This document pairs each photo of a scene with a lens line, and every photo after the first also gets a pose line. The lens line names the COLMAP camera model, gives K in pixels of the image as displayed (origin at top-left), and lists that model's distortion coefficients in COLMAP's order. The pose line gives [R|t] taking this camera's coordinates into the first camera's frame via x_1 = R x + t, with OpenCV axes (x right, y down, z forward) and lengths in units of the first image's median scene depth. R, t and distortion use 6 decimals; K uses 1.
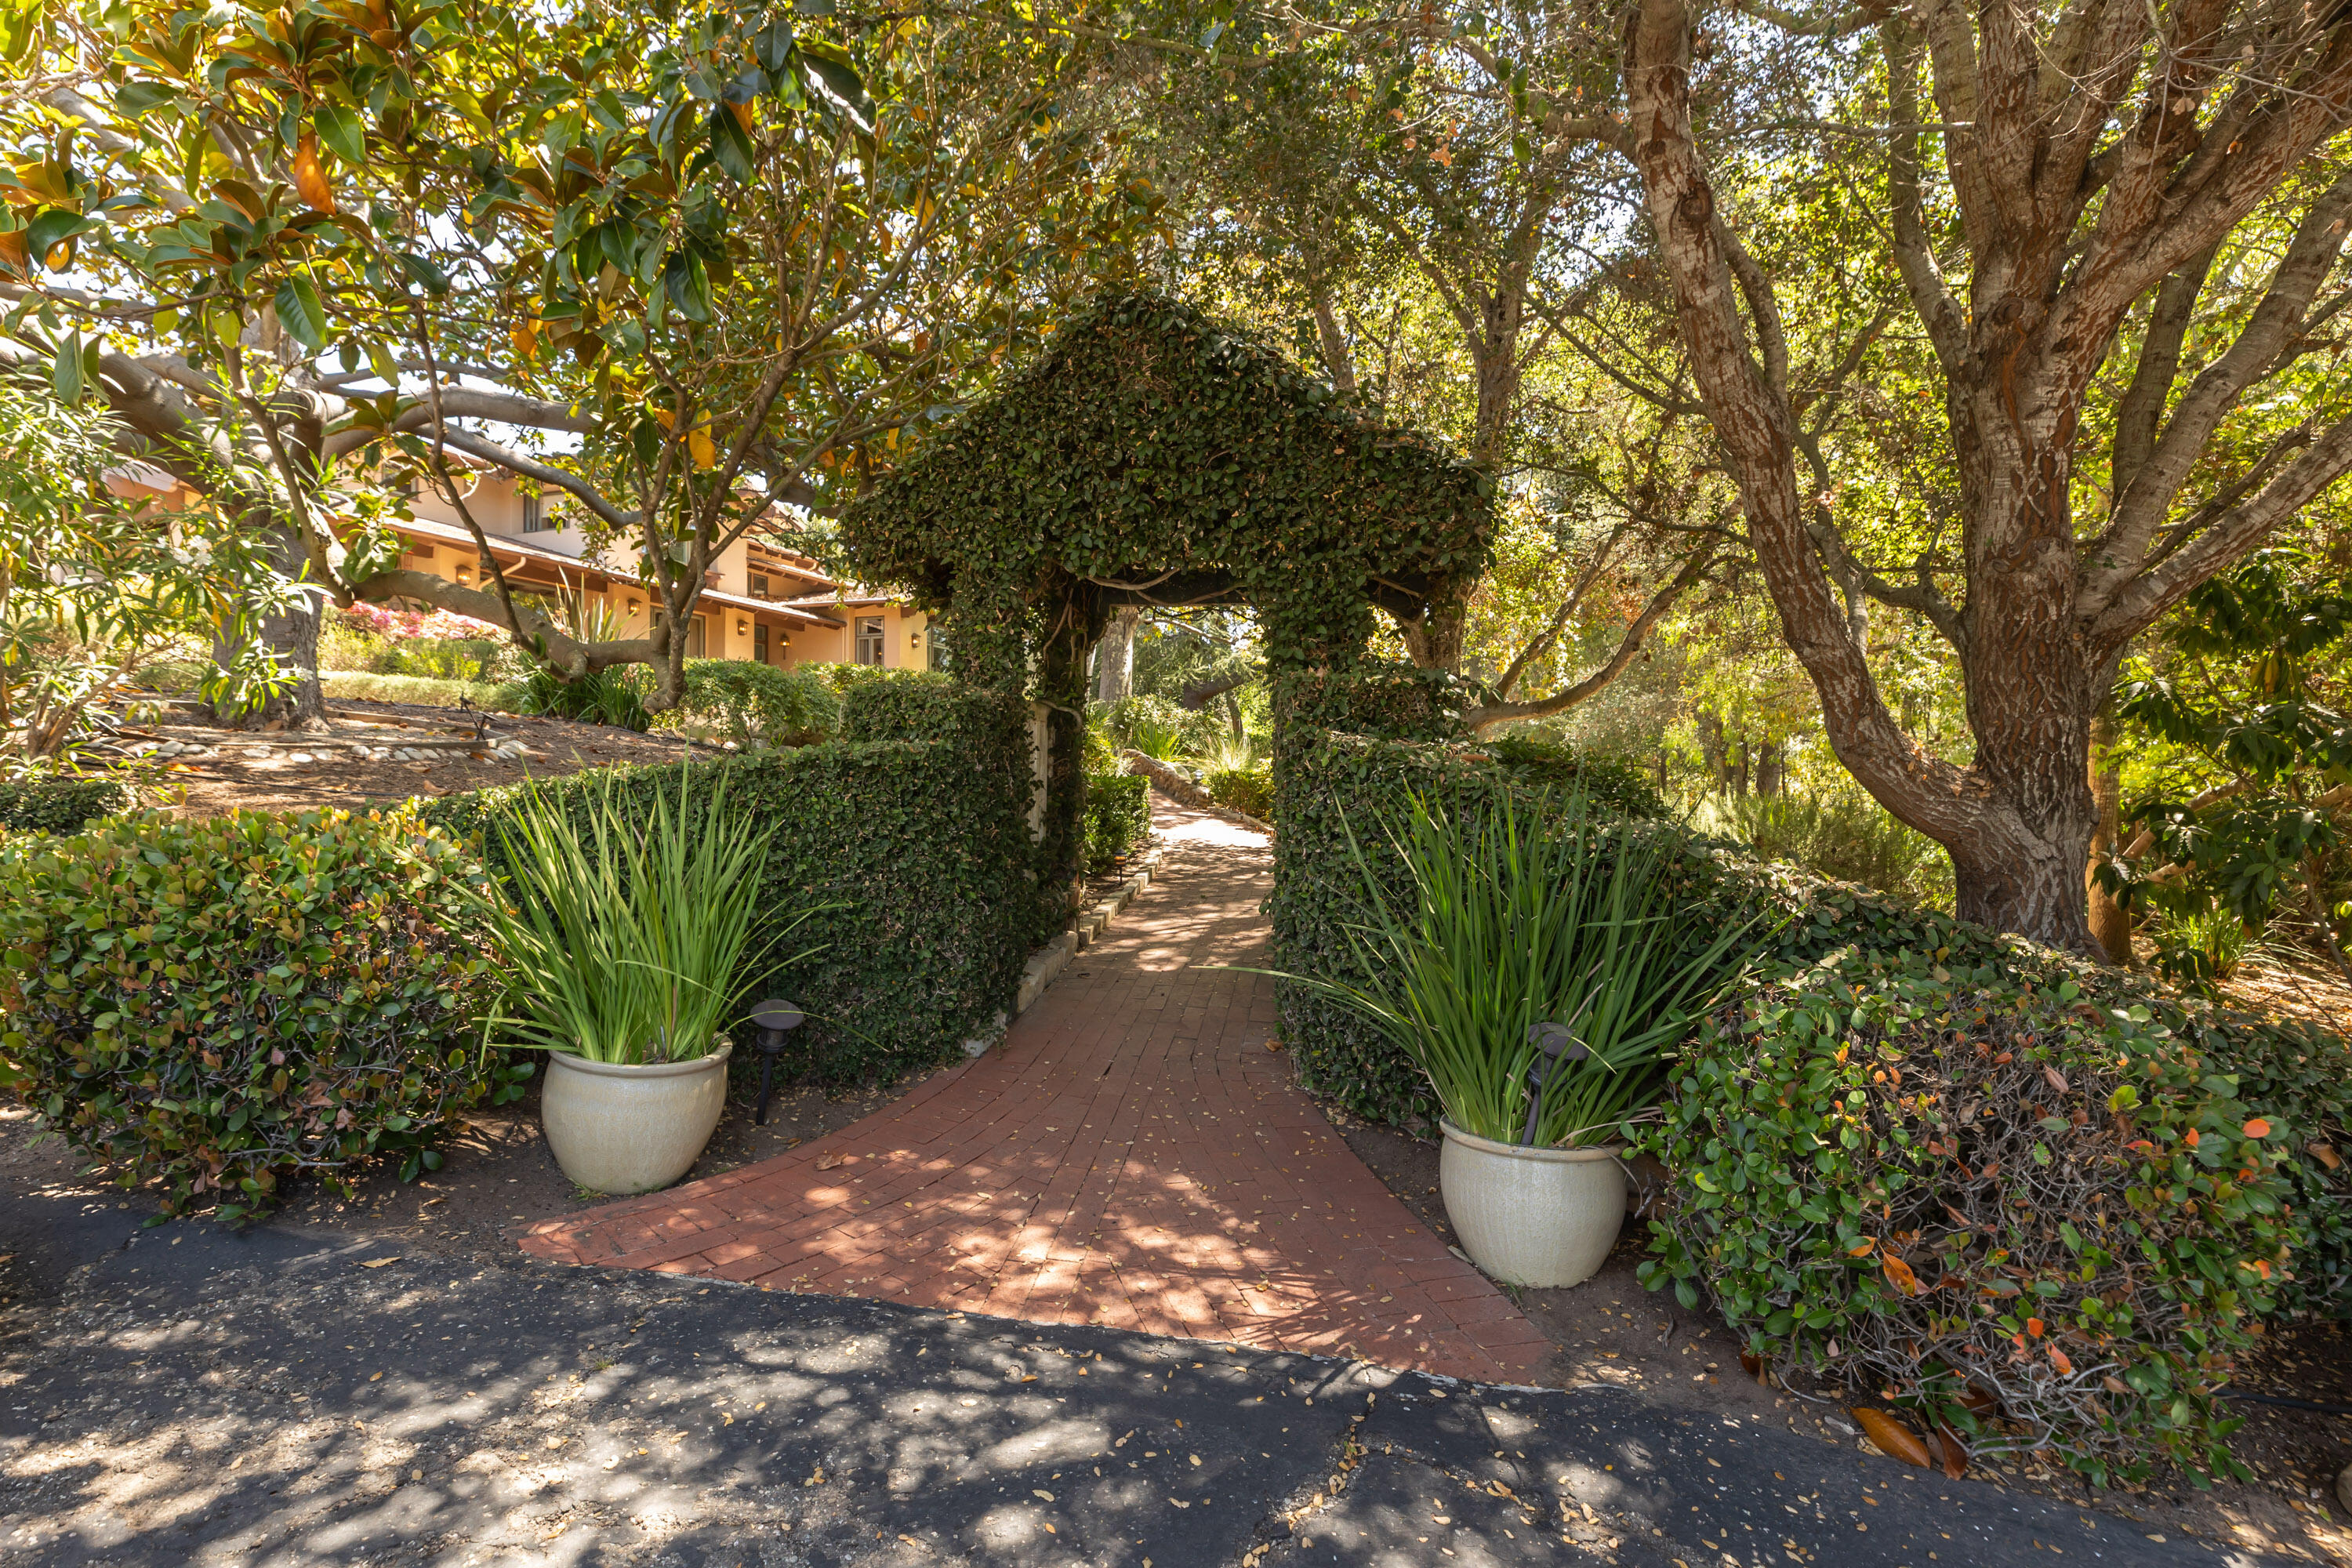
lens RADIAL K [[1064.3, 0, 1176.0], [0, 1064.3, 784.0], [0, 0, 1]] dist [0.000391, -0.000003]
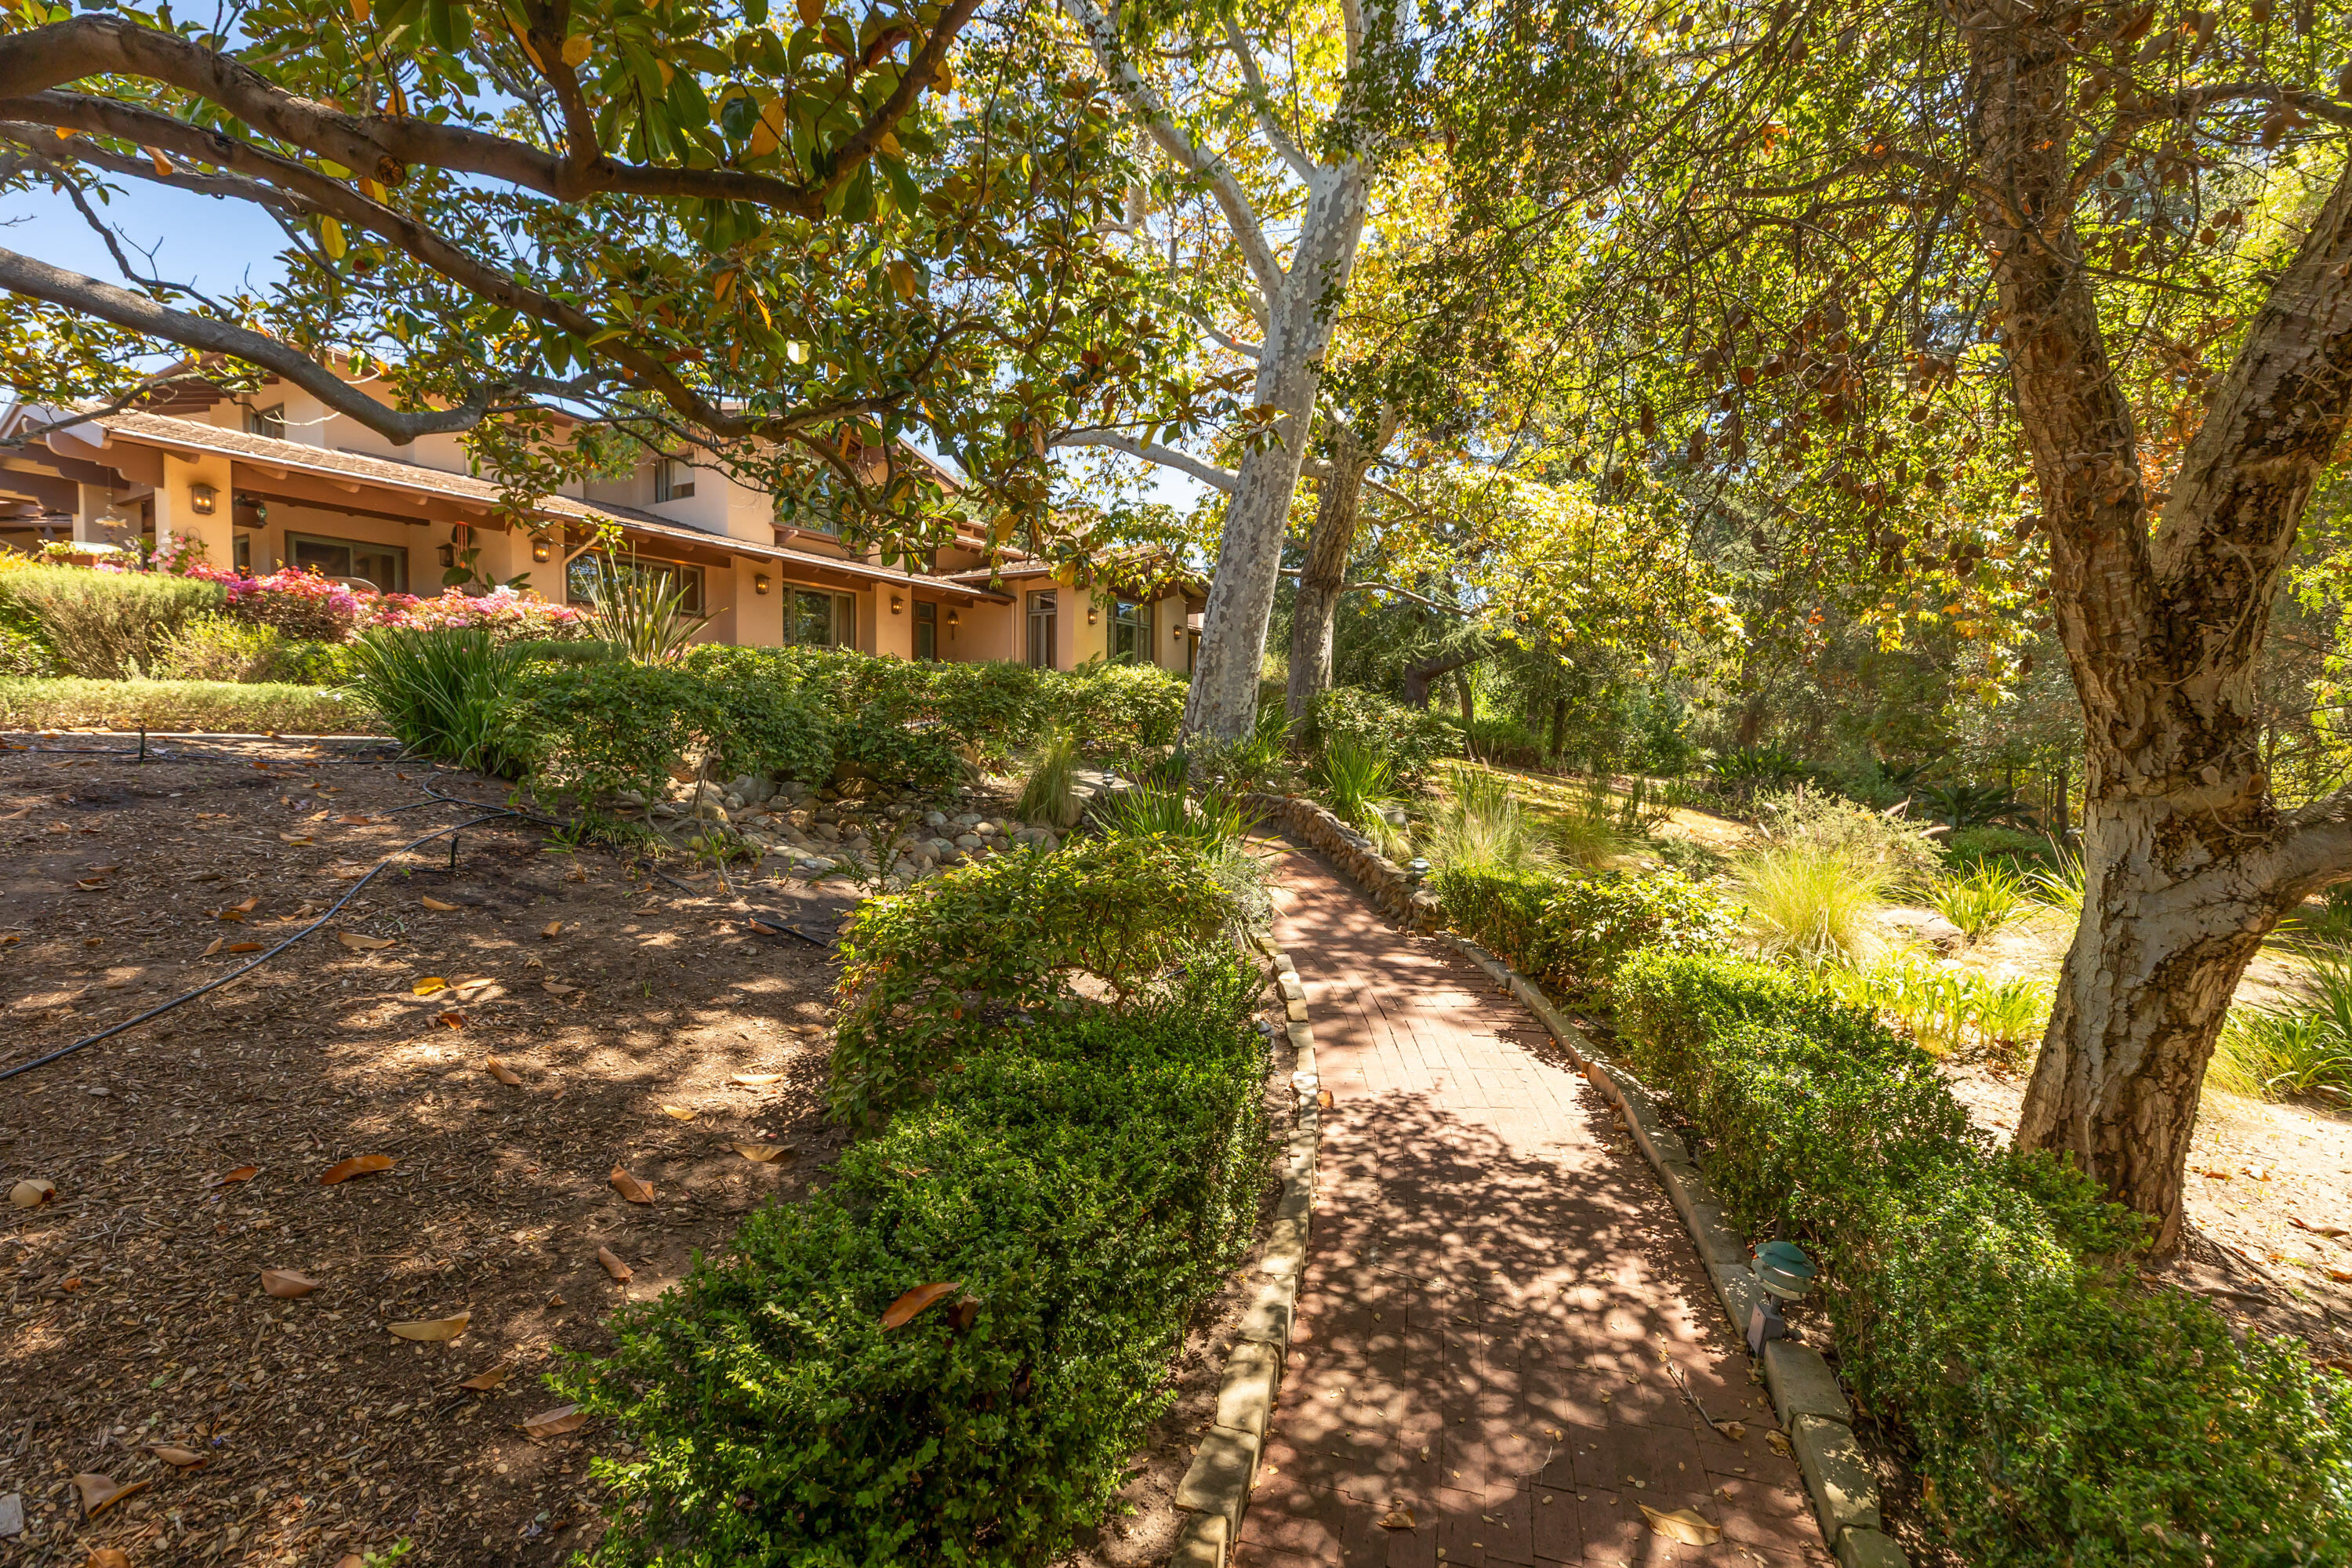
lens RADIAL K [[1064.3, 0, 1176.0], [0, 1064.3, 784.0], [0, 0, 1]] dist [0.000391, -0.000003]
pose [[0.978808, 0.015087, -0.204223, 0.003923], [-0.009259, 0.999523, 0.029460, -0.024919], [0.204570, -0.026945, 0.978481, 0.164313]]
